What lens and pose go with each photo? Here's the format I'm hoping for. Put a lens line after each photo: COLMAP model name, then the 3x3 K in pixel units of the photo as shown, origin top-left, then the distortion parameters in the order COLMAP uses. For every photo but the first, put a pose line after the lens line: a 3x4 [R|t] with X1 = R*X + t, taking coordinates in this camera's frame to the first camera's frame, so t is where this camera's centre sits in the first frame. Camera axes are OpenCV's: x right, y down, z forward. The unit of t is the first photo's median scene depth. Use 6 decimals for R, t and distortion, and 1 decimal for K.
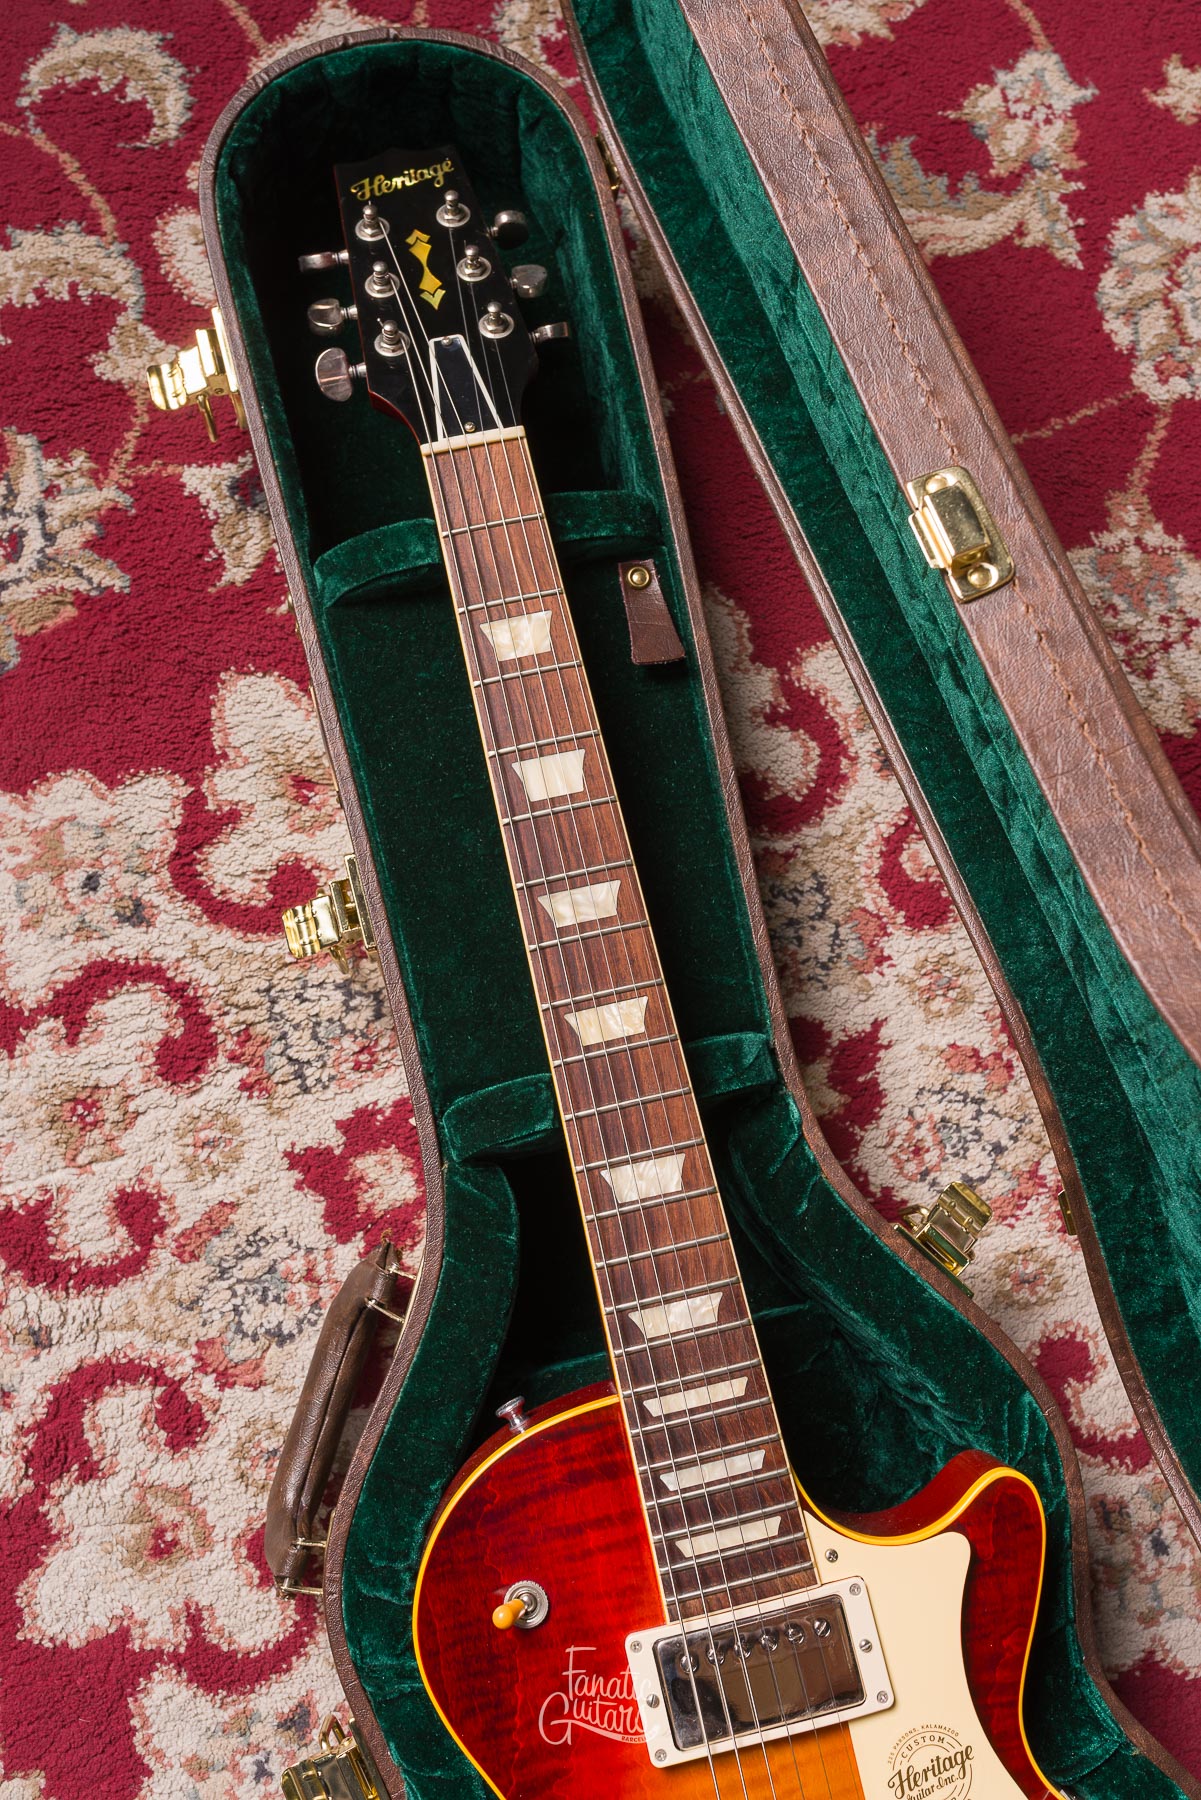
lens RADIAL K [[1740.2, 0, 596.2], [0, 1740.2, 907.2], [0, 0, 1]] dist [-0.003720, 0.001048]
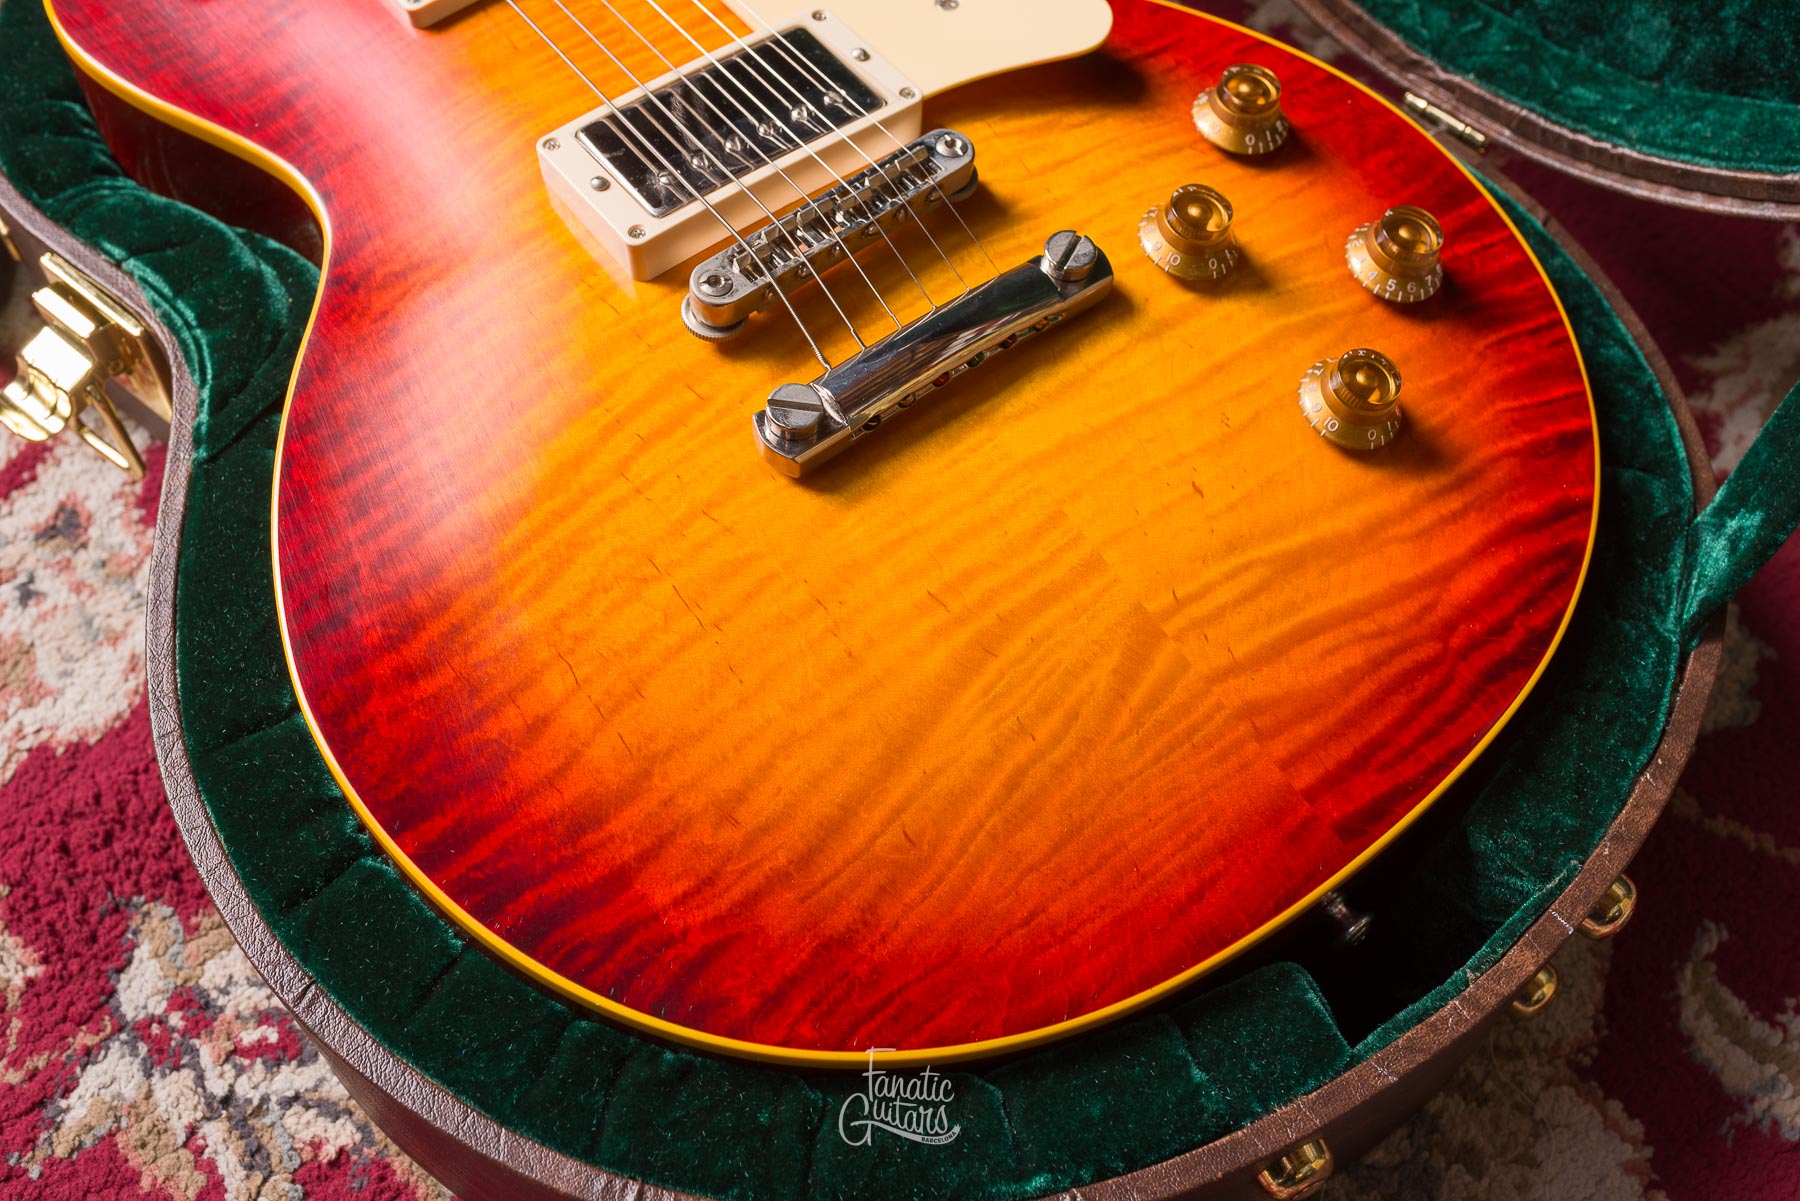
lens RADIAL K [[1792.4, 0, 906.3], [0, 1792.4, 600.1], [0, 0, 1]] dist [-0.001068, -0.003302]
pose [[0.902940, -0.374678, 0.210513, -0.023461], [0.424098, 0.856113, -0.295317, 0.771685], [-0.069574, 0.355931, 0.931919, 0.274404]]
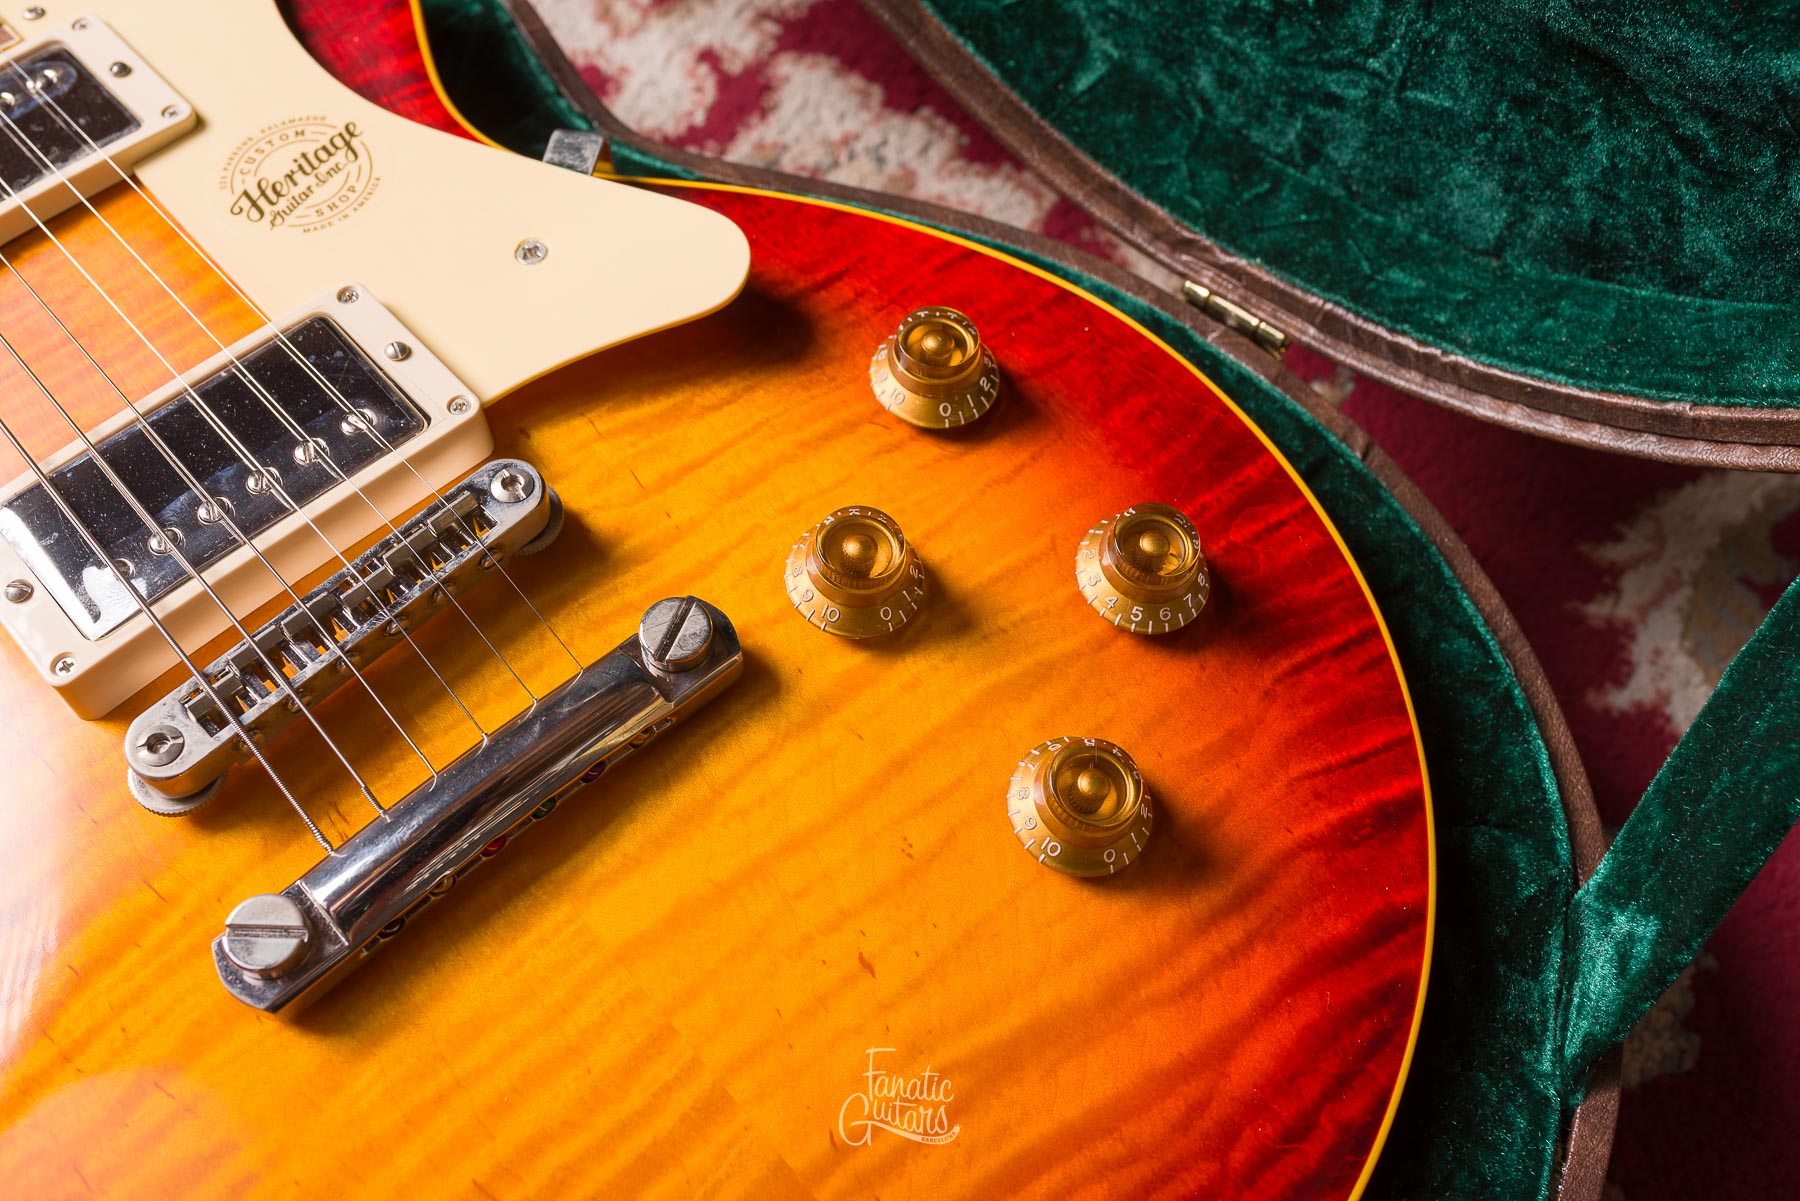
lens RADIAL K [[1811.7, 0, 905.5], [0, 1811.7, 599.8], [0, 0, 1]] dist [0.003026, -0.007368]
pose [[0.867333, -0.455570, 0.200470, 0.138970], [0.496225, 0.822744, -0.277223, 0.673505], [-0.038641, 0.339923, 0.939659, 0.361119]]
